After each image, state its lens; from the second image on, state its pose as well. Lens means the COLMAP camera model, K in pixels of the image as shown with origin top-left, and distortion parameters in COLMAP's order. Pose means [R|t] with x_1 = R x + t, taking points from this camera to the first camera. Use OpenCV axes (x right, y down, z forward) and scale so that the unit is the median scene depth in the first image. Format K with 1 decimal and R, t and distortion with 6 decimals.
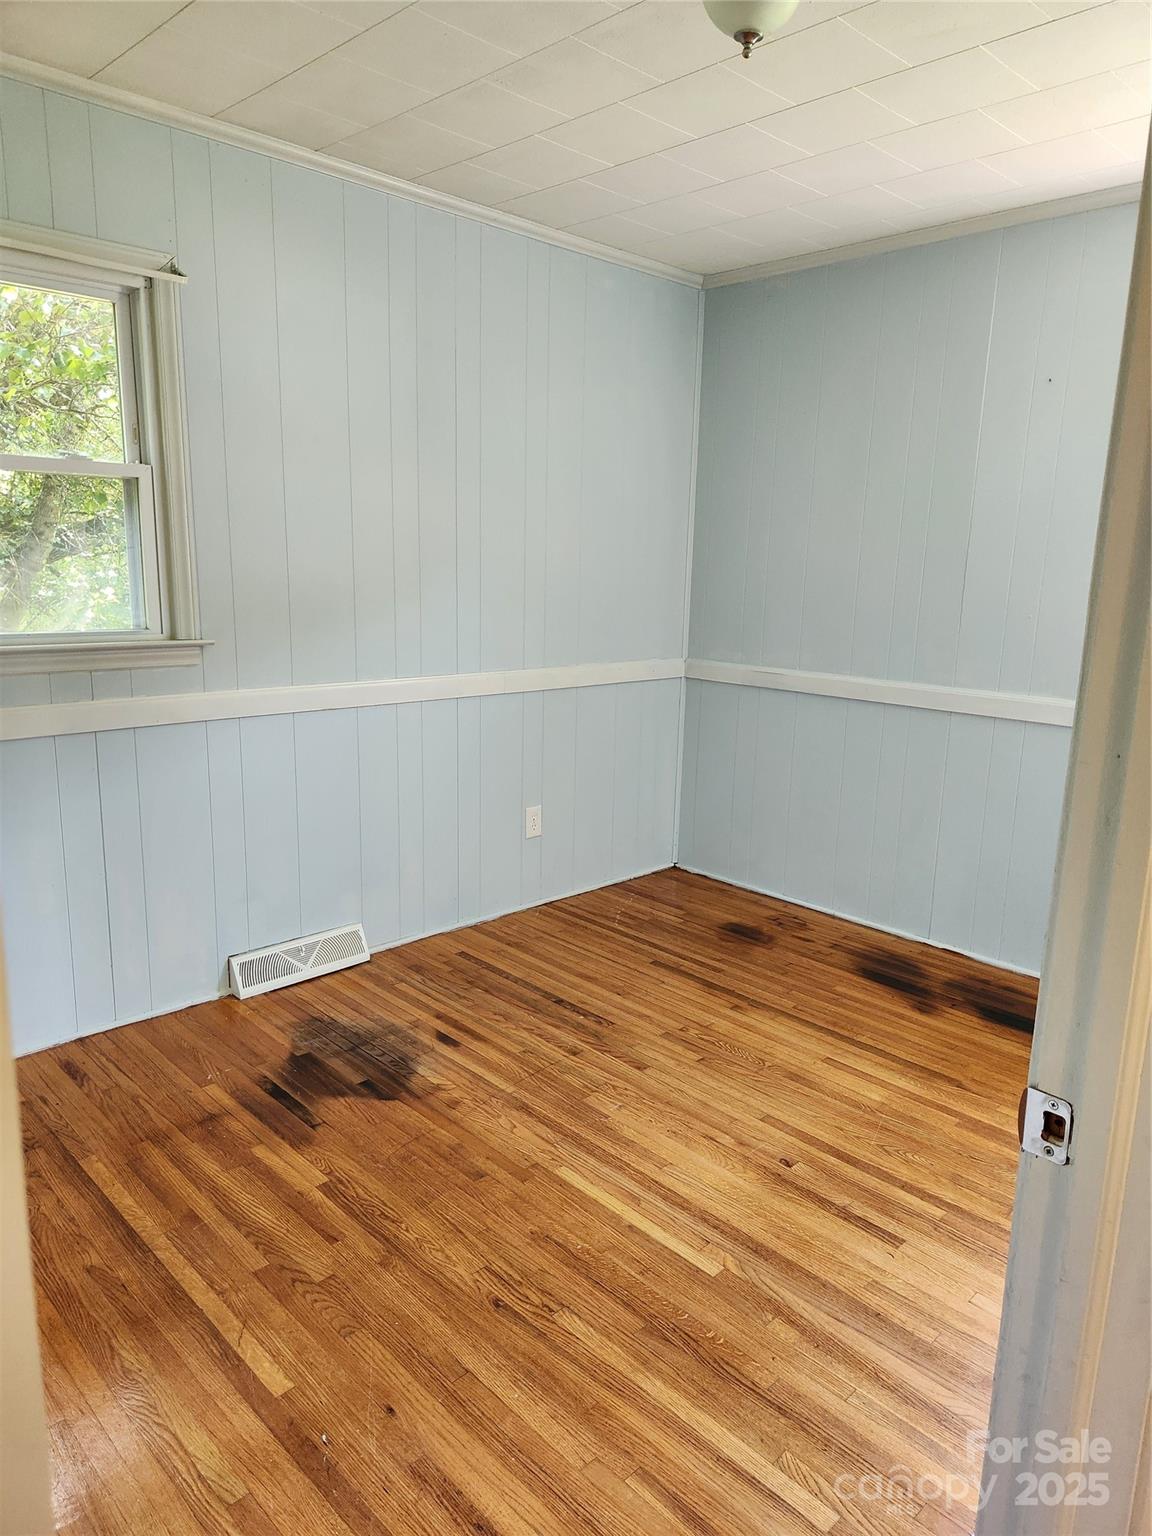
lens RADIAL K [[1041.7, 0, 578.9], [0, 1041.7, 768.9], [0, 0, 1]] dist [0.045541, -0.009779]
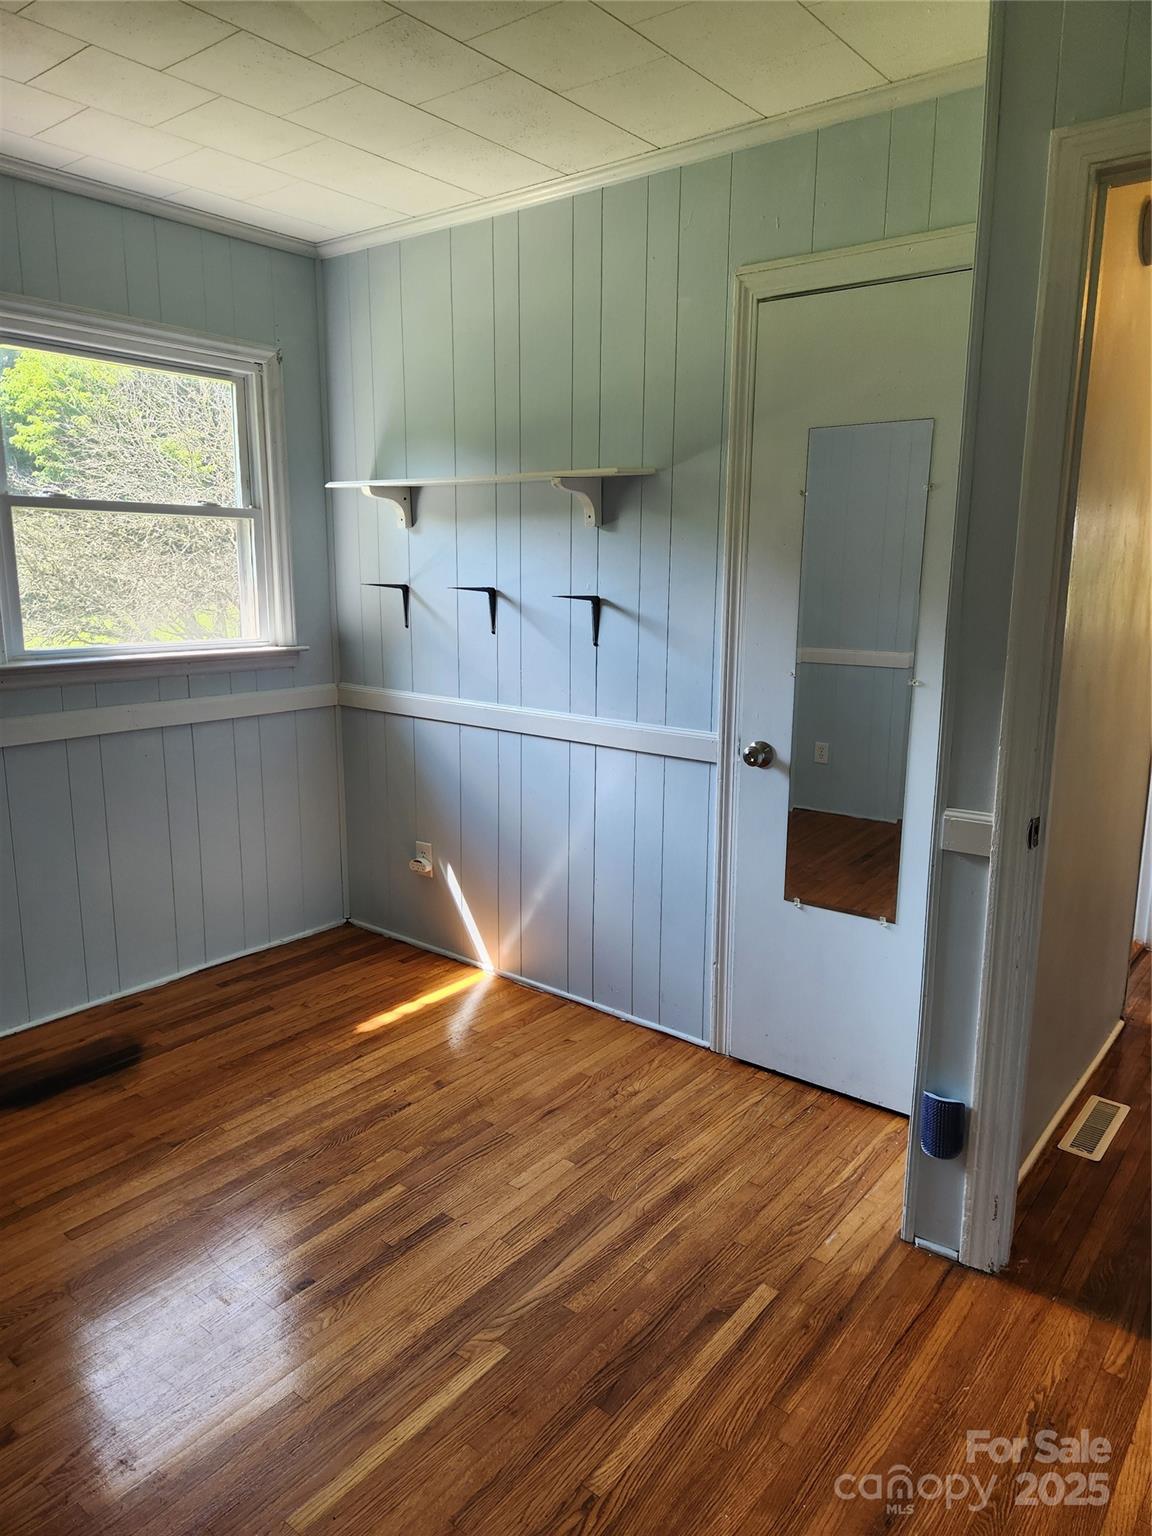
lens RADIAL K [[1041.7, 0, 577.1], [0, 1041.7, 769.7], [0, 0, 1]] dist [0.045541, -0.009779]
pose [[-0.121046, -0.227051, 0.966331, -0.731931], [0.192787, 0.949576, 0.247263, -0.246313], [-0.973746, 0.216226, -0.071170, 0.992798]]
